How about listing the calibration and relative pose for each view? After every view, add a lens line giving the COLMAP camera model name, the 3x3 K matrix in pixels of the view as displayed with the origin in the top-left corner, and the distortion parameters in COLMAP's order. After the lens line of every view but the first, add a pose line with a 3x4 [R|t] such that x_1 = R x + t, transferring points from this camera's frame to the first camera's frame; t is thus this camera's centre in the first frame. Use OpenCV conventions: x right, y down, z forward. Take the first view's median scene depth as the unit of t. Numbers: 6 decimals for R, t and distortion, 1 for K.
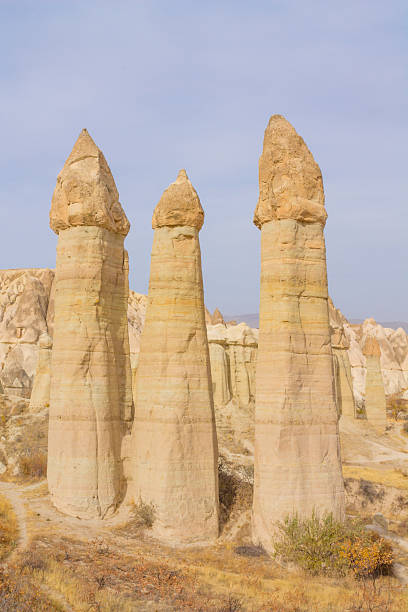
lens RADIAL K [[902.4, 0, 204.0], [0, 902.4, 306.0], [0, 0, 1]] dist [-0.036446, -0.001301]
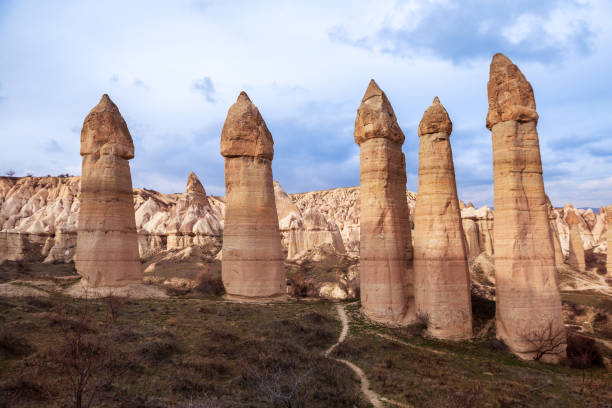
lens RADIAL K [[500.9, 0, 306.0], [0, 500.9, 204.0], [0, 0, 1]] dist [-0.106215, 0.124385]
pose [[0.951909, -0.051272, -0.302060, 0.011253], [0.048985, 0.998685, -0.015144, 0.034828], [0.302439, -0.000381, 0.953169, 0.125334]]
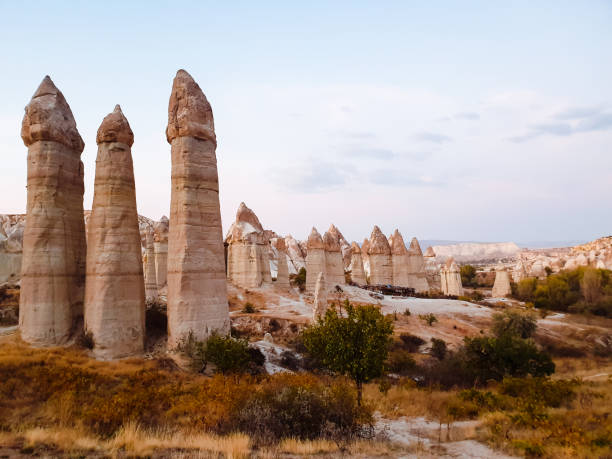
lens RADIAL K [[476.5, 0, 298.5], [0, 476.5, 226.0], [0, 0, 1]] dist [0.013410, -0.000396]
pose [[0.981545, -0.014717, 0.190663, 0.117427], [0.017402, 0.999771, -0.012418, 0.063267], [-0.190437, 0.015506, 0.981577, 0.183874]]
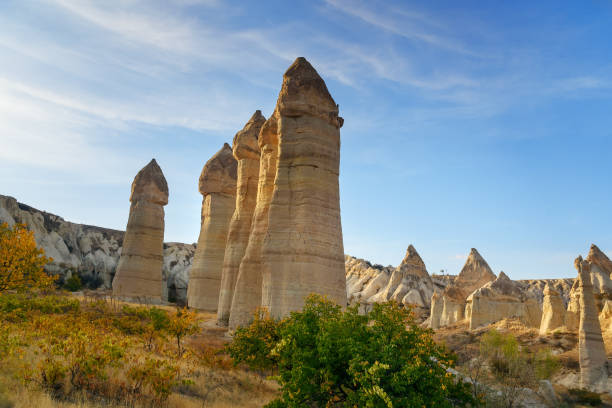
lens RADIAL K [[485.8, 0, 307.9], [0, 485.8, 190.9], [0, 0, 1]] dist [-0.002031, 0.001510]
pose [[0.578402, -0.196201, -0.791806, 0.705201], [-0.002632, 0.970191, -0.242326, 0.207239], [0.815748, 0.142245, 0.560644, 0.584186]]
